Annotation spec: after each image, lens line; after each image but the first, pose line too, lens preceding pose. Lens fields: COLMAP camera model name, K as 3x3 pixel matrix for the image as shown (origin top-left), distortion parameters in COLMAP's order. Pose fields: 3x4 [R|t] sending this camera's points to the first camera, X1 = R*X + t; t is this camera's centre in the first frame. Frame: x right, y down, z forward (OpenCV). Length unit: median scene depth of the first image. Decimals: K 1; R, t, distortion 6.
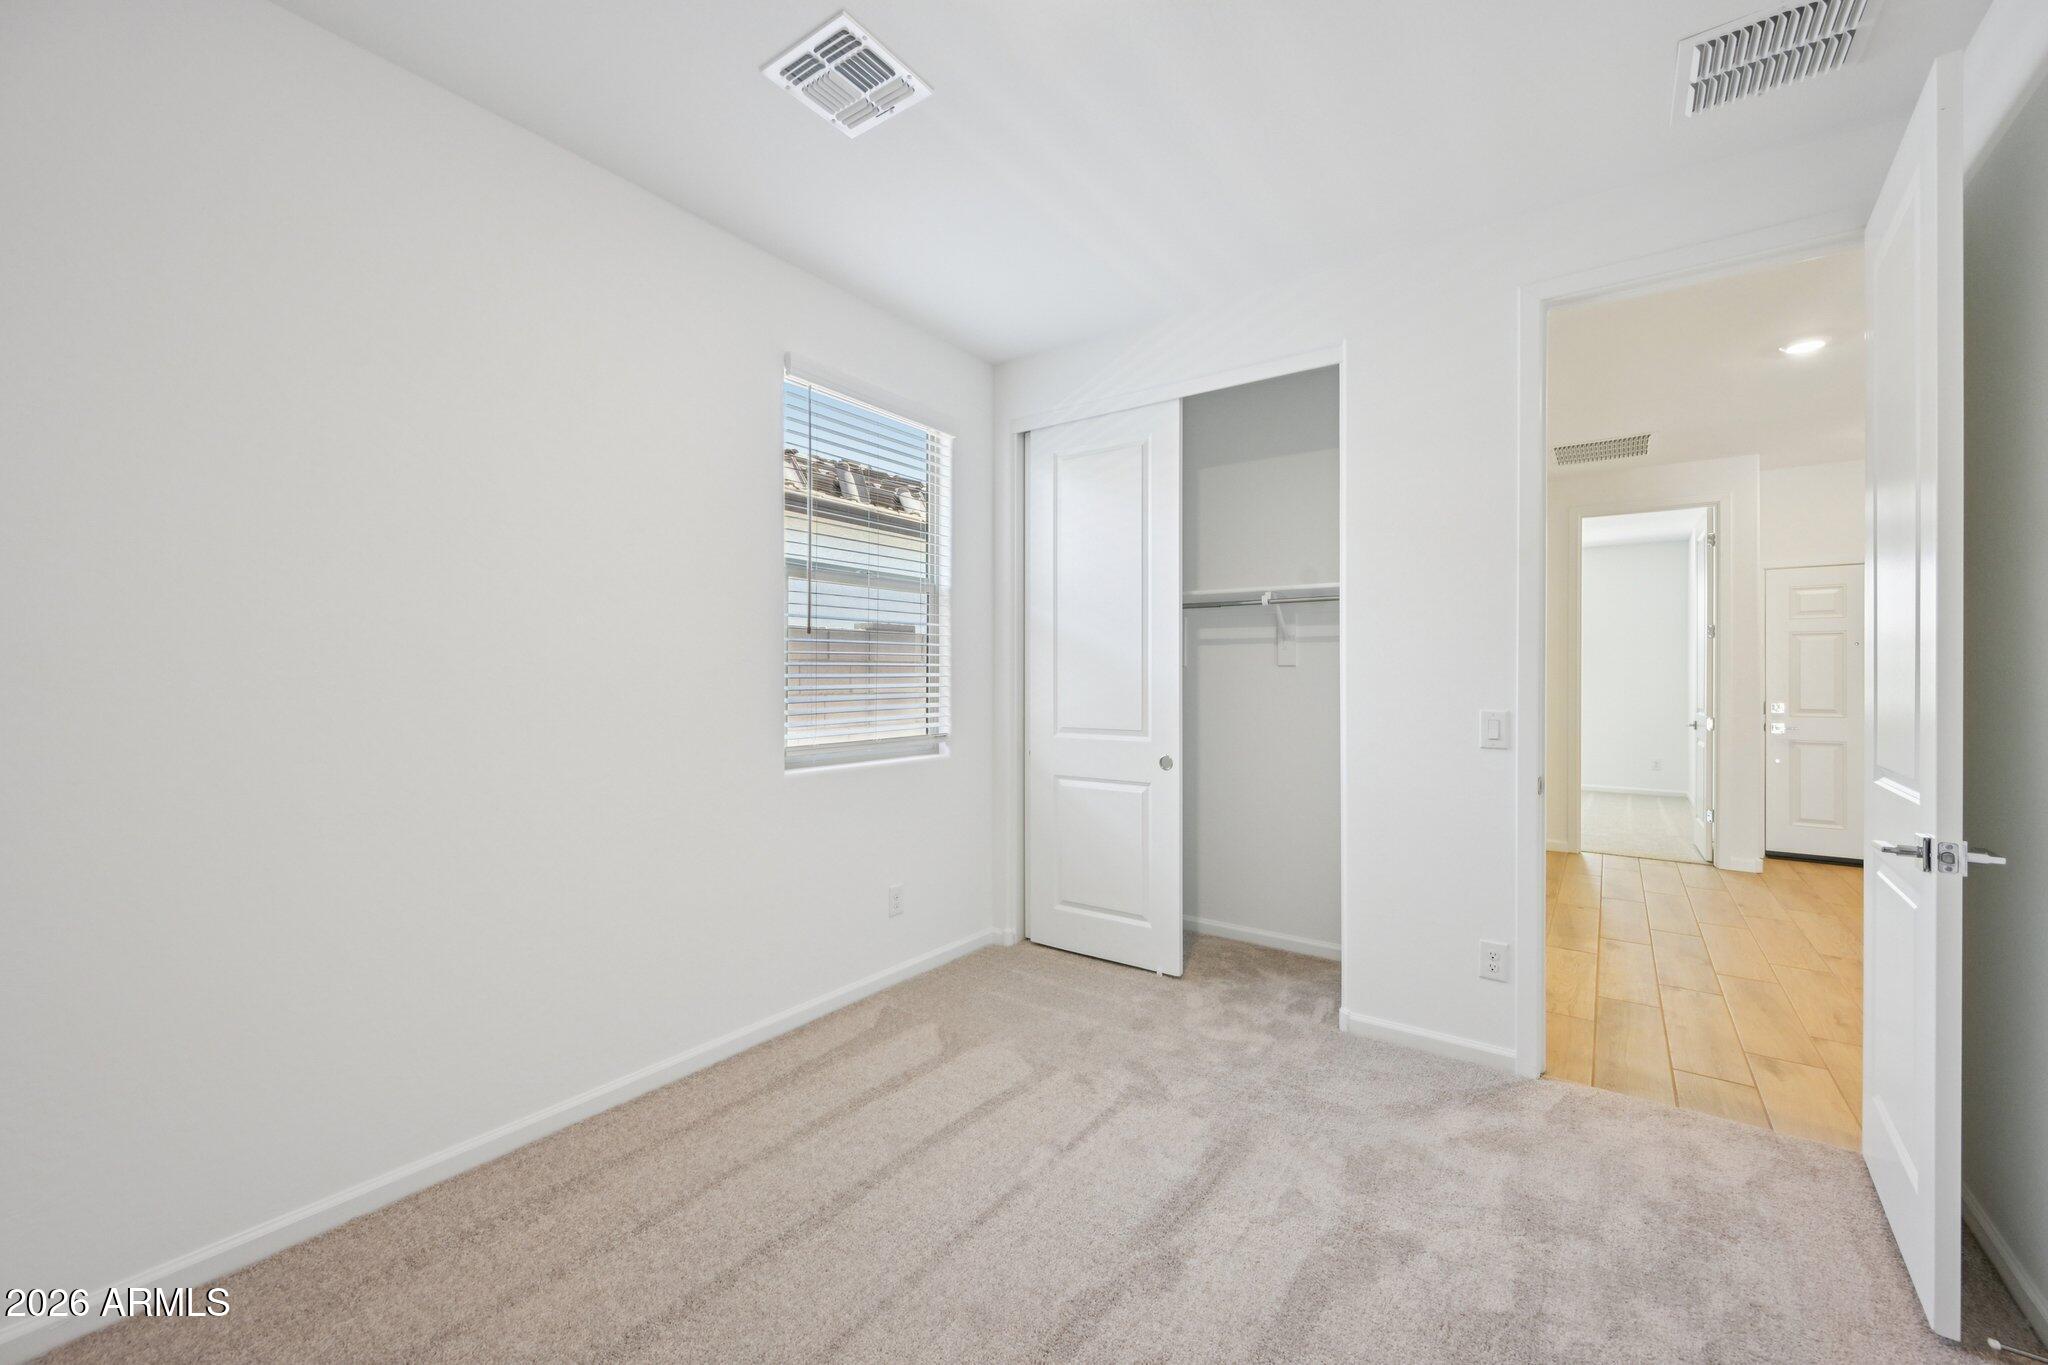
lens RADIAL K [[814.4, 0, 1021.4], [0, 814.4, 683.1], [0, 0, 1]] dist [0.000657, 0.000084]
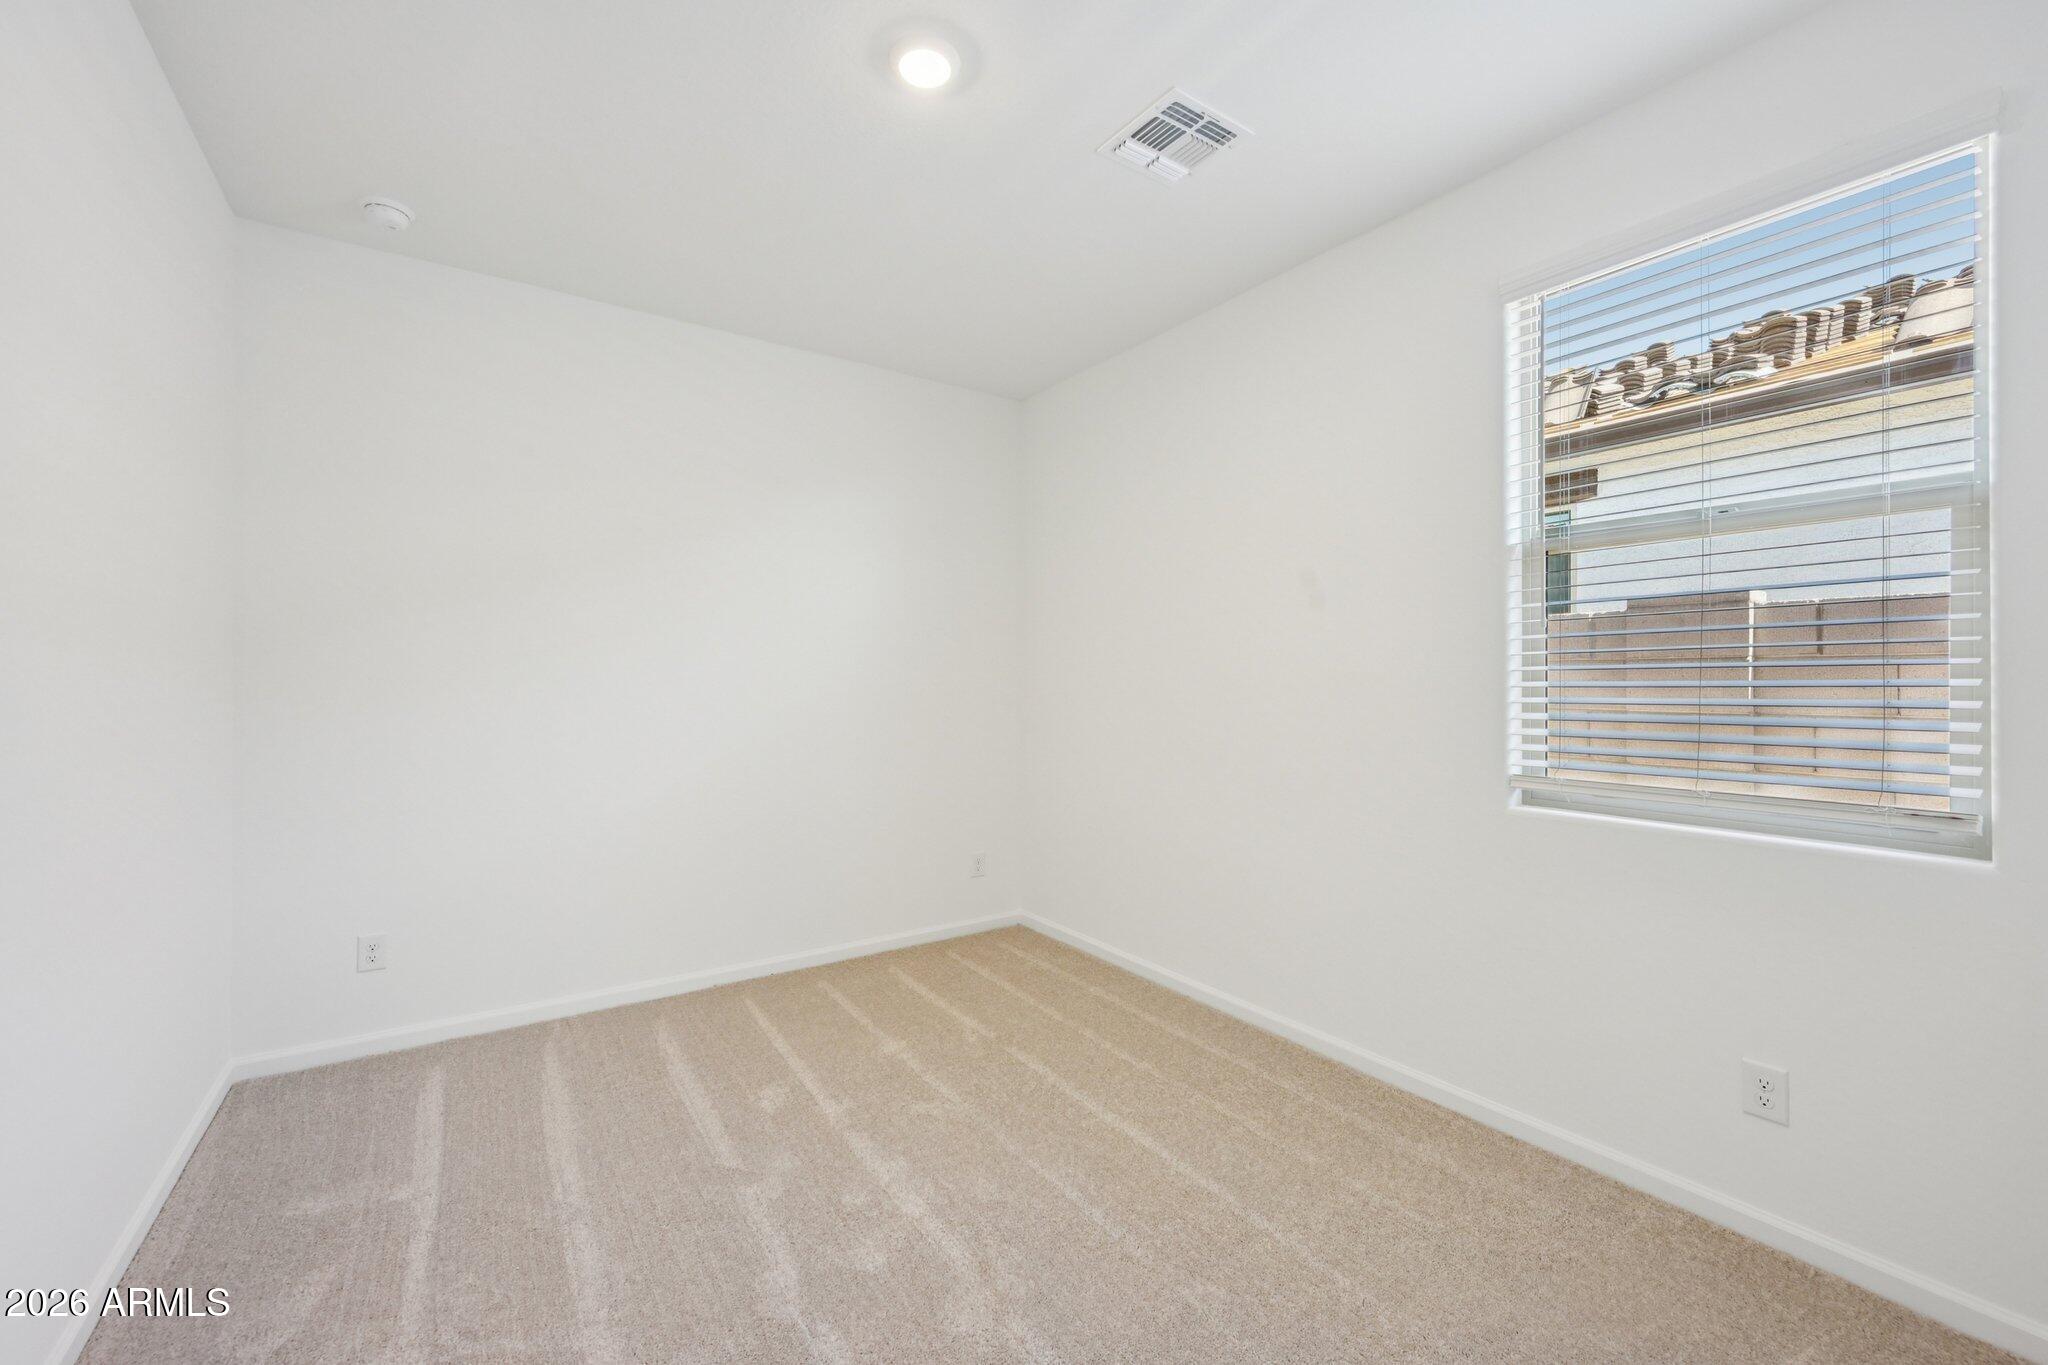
lens RADIAL K [[930.3, 0, 1027.0], [0, 930.3, 673.4], [0, 0, 1]] dist [-0.000511, -0.000270]
pose [[-0.328105, 0.001803, -0.944639, 0.627409], [-0.006592, 0.999969, 0.004199, -0.016686], [0.944618, 0.007605, -0.328083, 0.761125]]
